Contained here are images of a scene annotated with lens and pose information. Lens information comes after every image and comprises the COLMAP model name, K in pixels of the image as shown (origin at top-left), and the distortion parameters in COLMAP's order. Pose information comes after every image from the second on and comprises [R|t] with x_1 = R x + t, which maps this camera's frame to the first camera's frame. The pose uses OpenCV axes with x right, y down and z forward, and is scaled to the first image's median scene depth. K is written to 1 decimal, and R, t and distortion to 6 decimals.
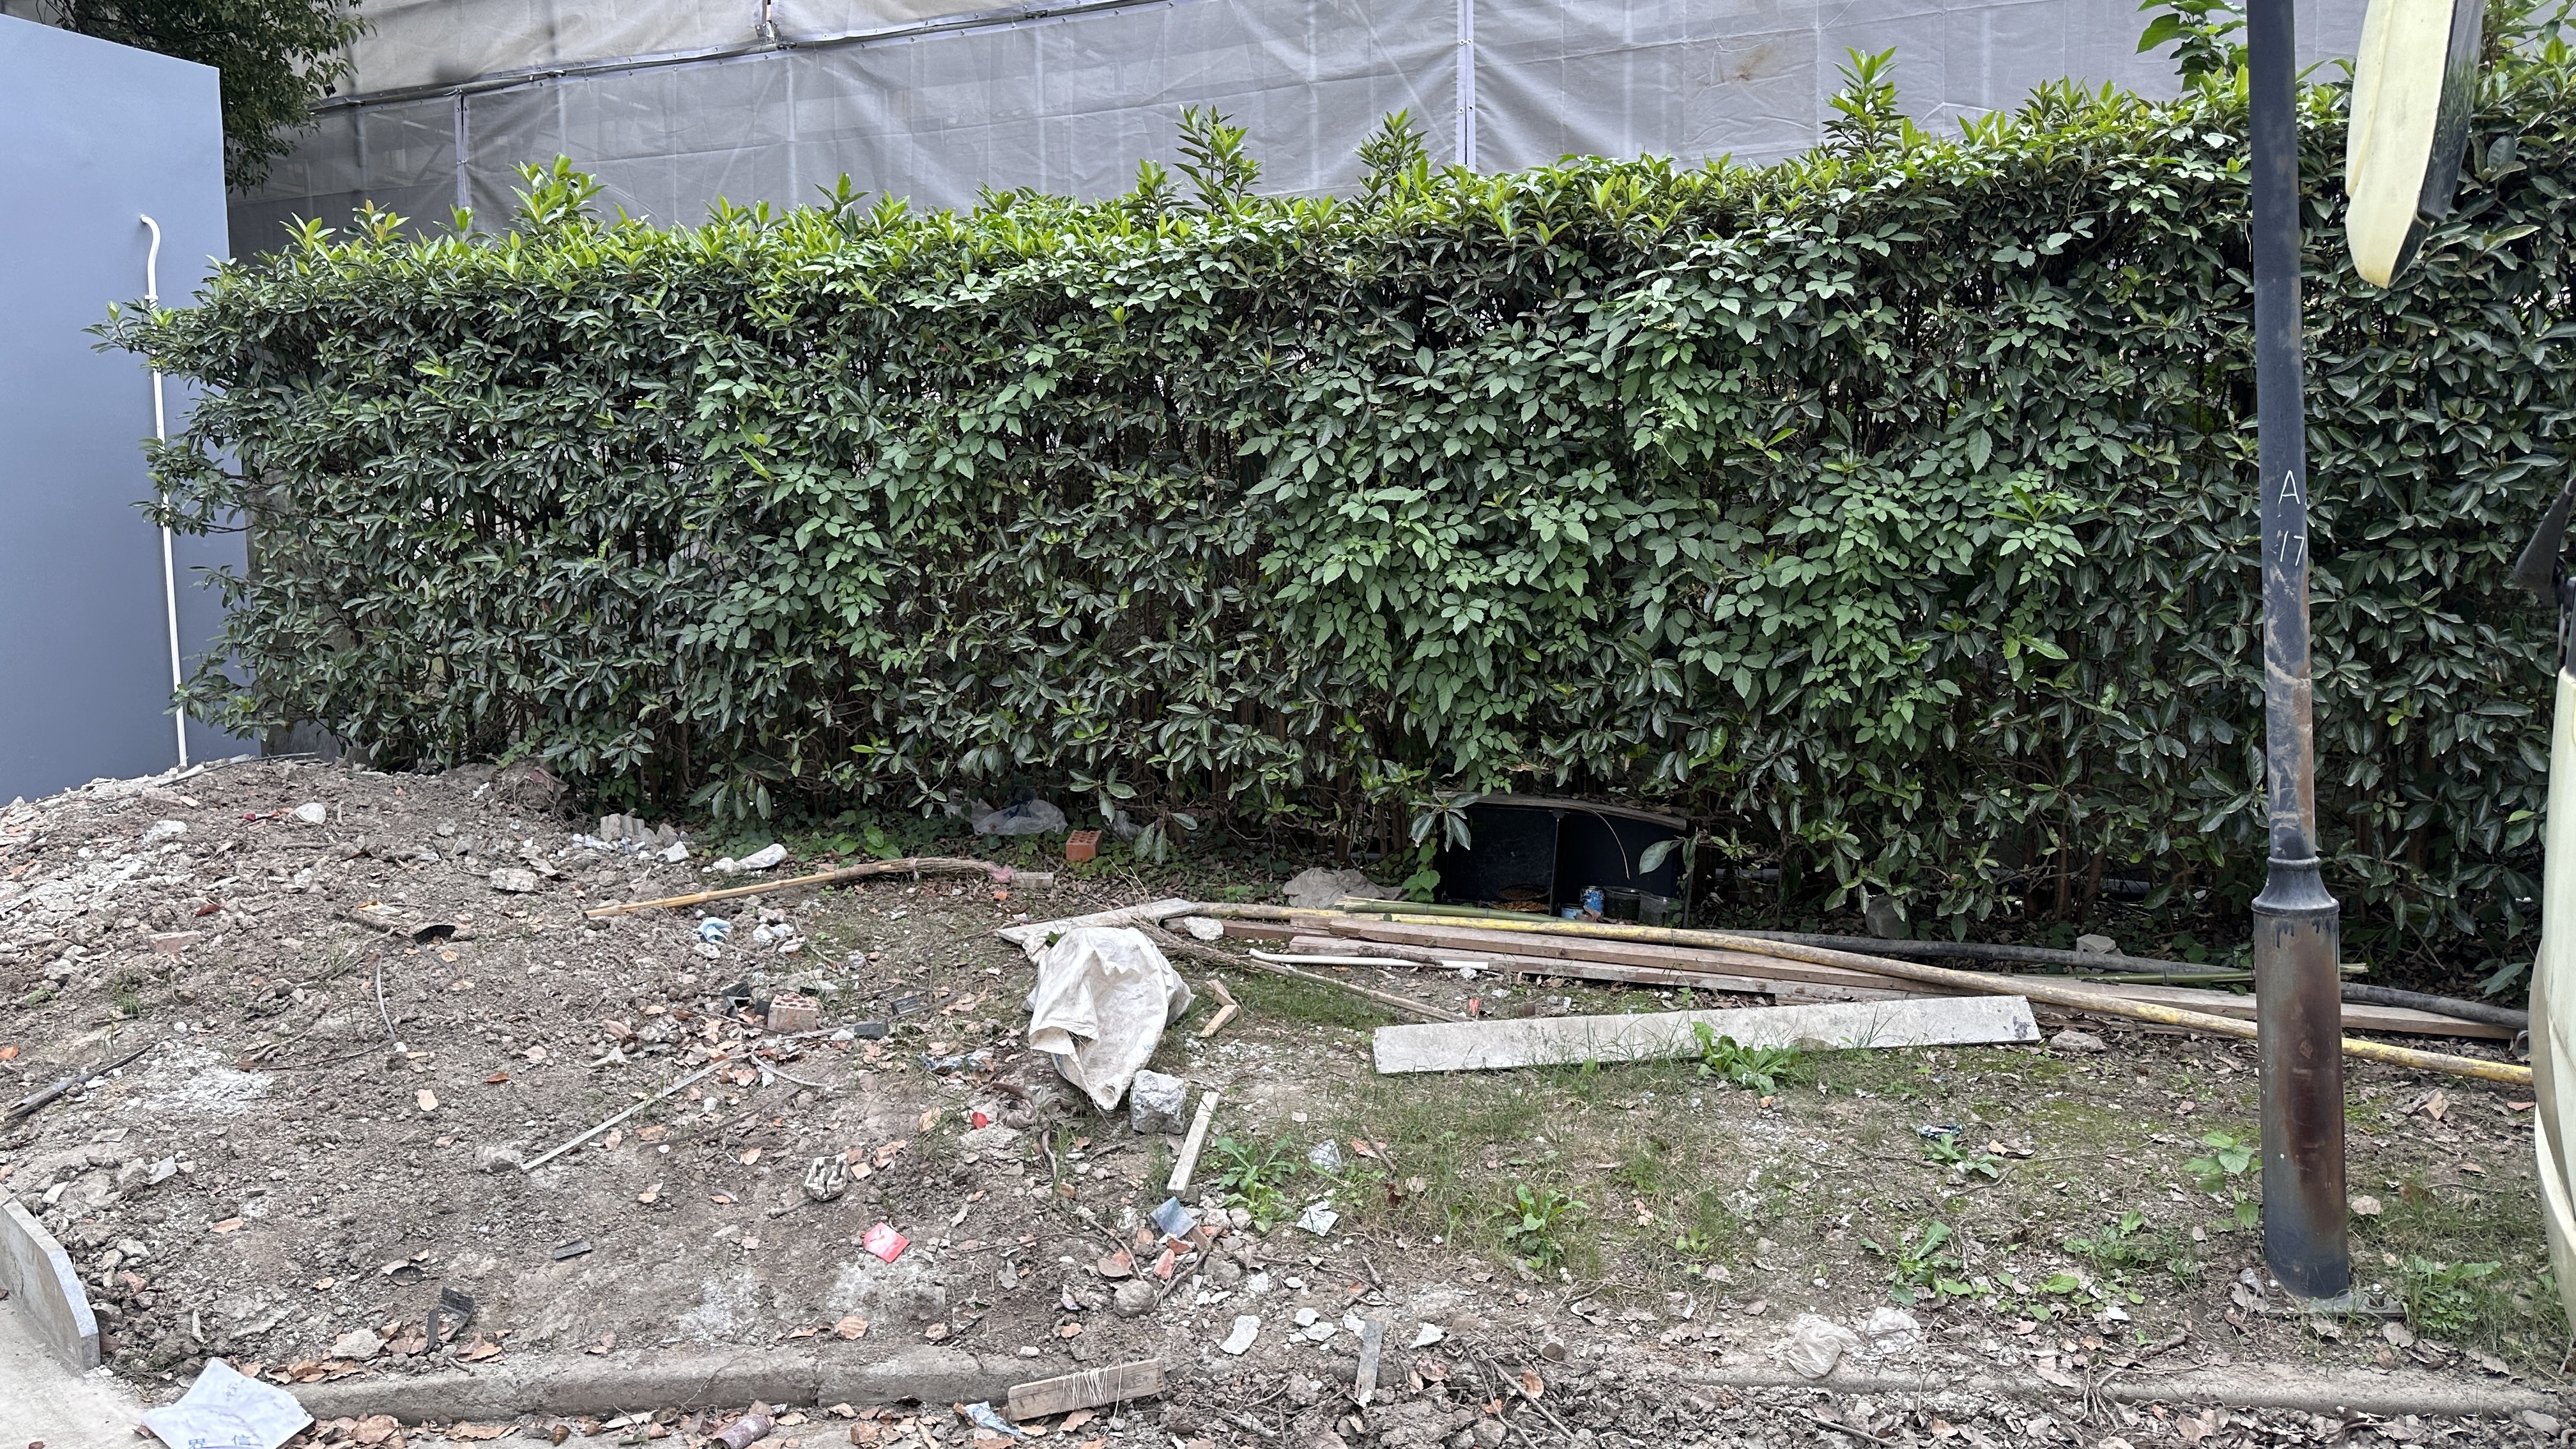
lens RADIAL K [[1803.1, 0, 1317.7], [0, 1803.1, 743.0], [0, 0, 1]] dist [0.062075, -0.090397]
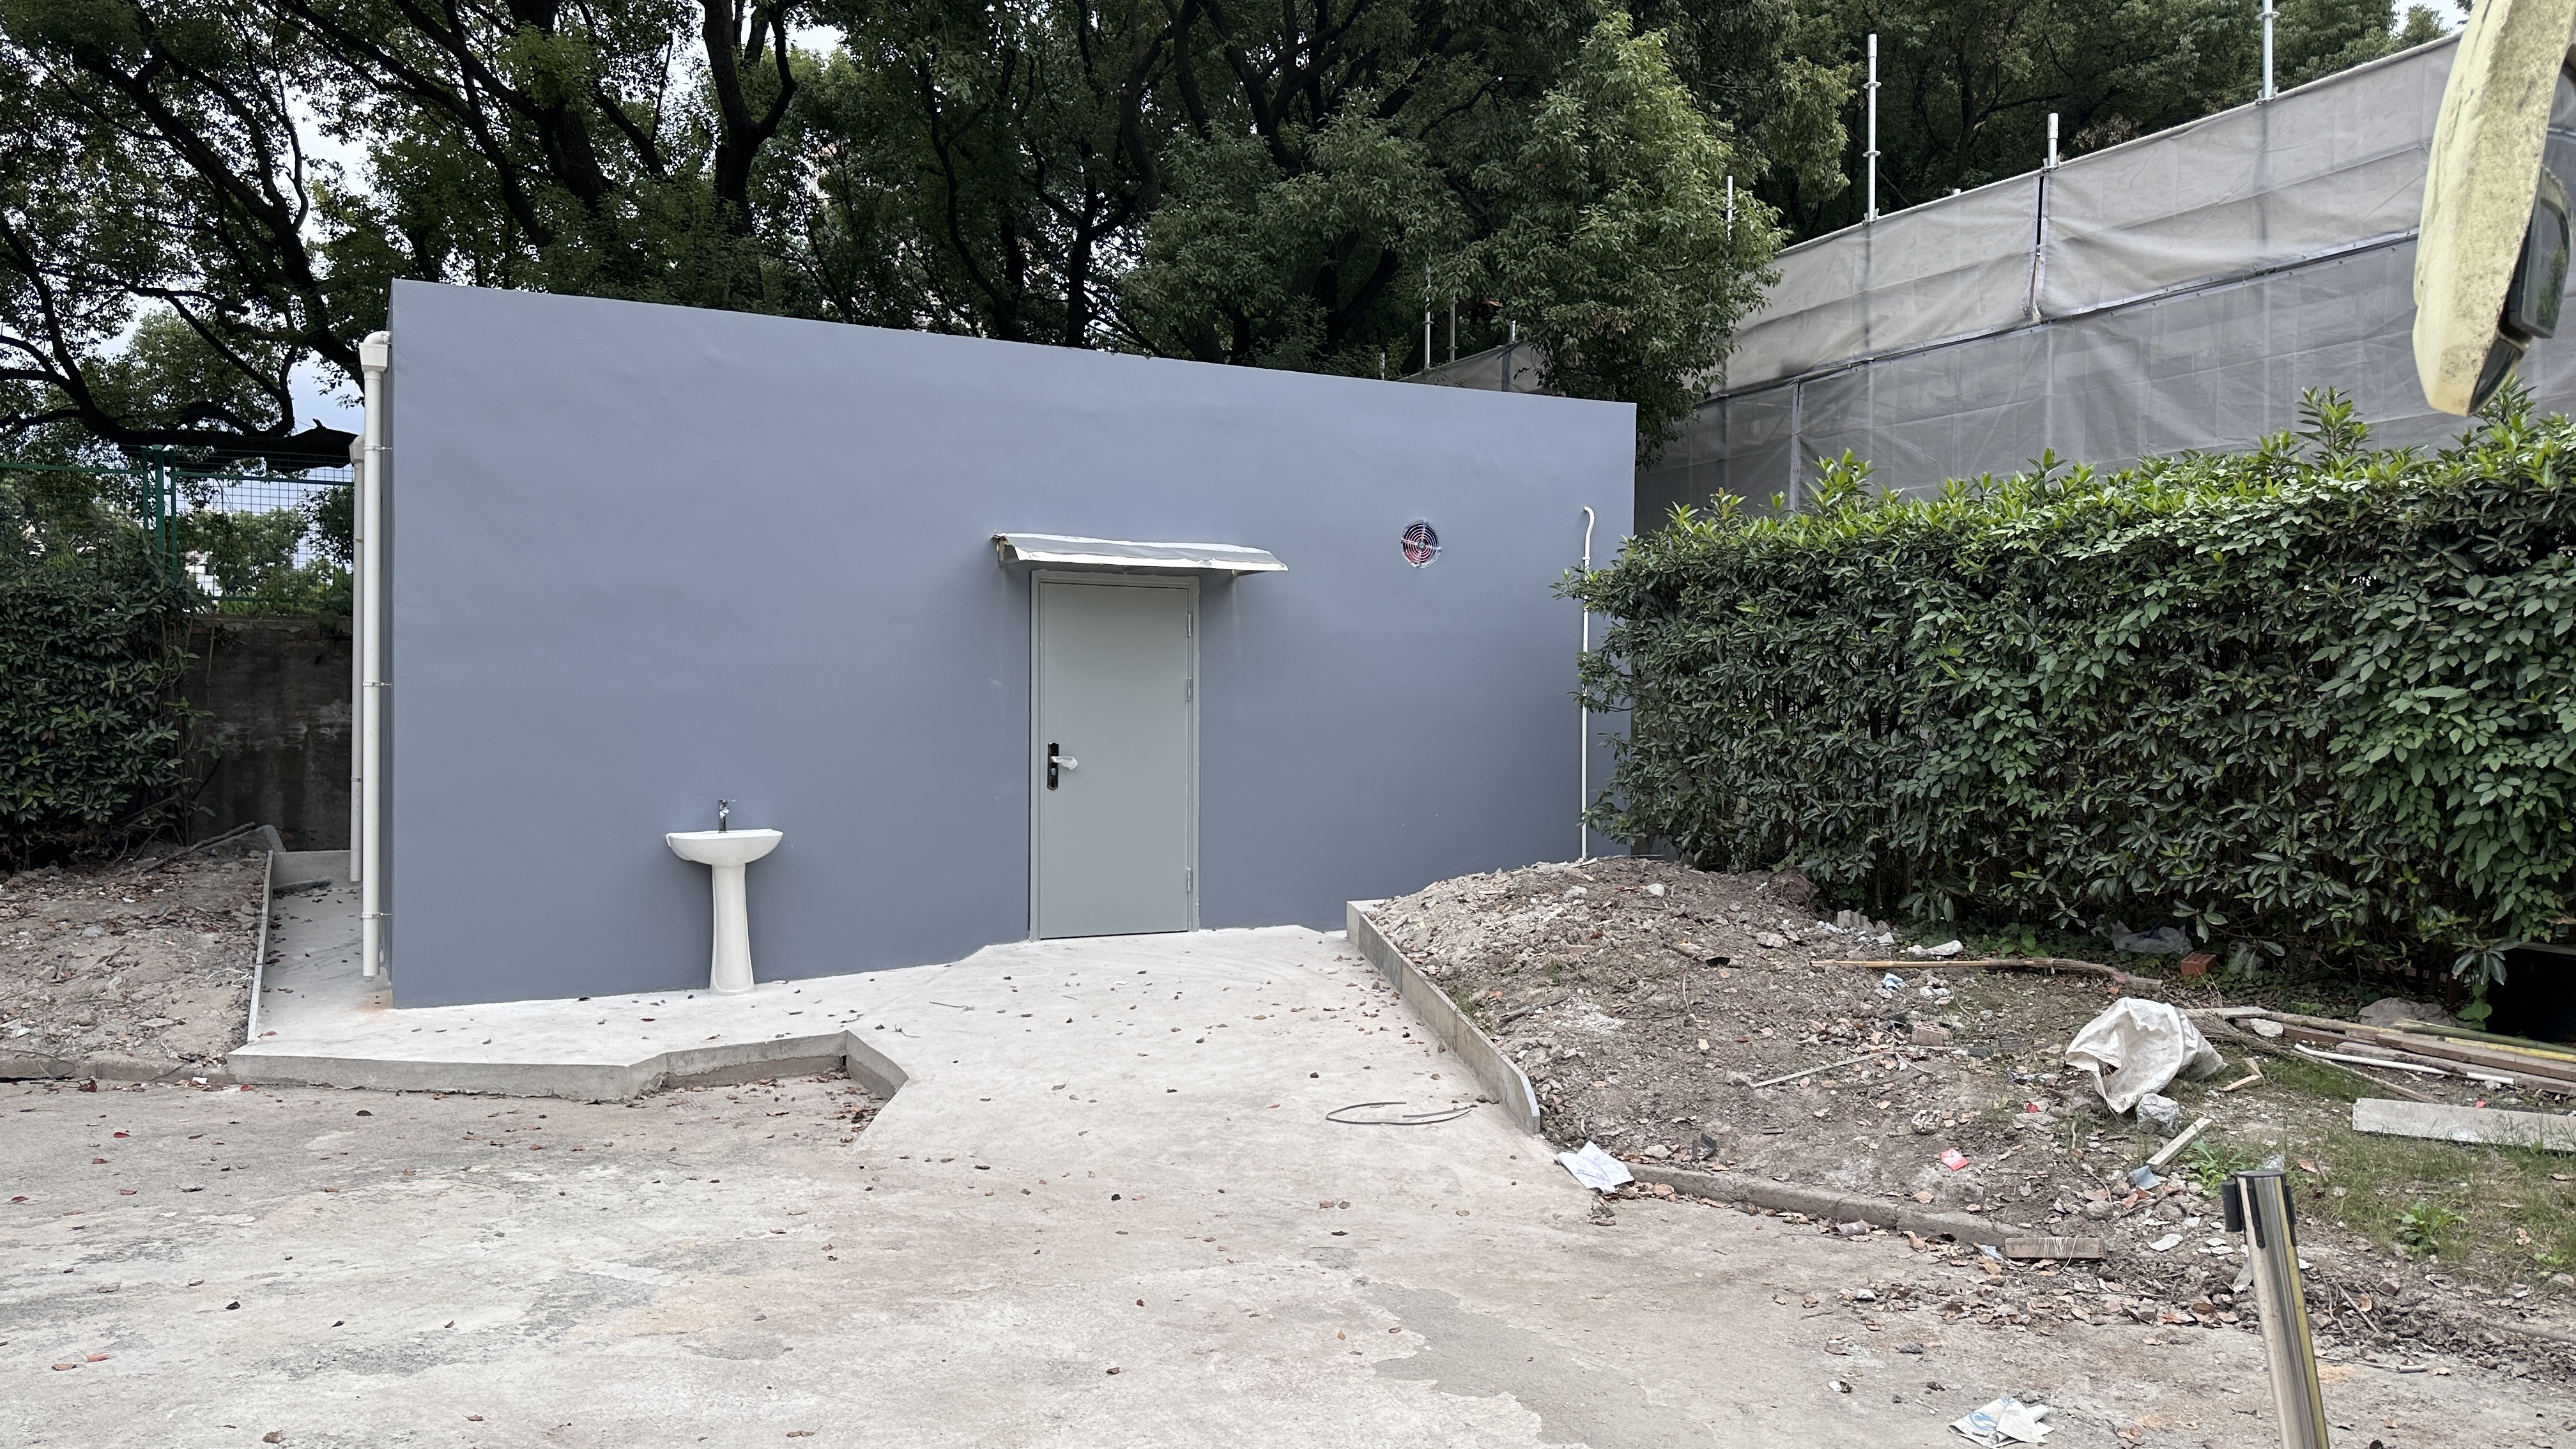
lens RADIAL K [[1803.1, 0, 1251.9], [0, 1803.1, 731.6], [0, 0, 1]] dist [0.062075, -0.090397]
pose [[0.742635, 0.016415, -0.669495, 0.278782], [-0.081890, 0.994423, -0.066455, 0.040971], [0.664671, 0.104177, 0.739838, -0.483883]]
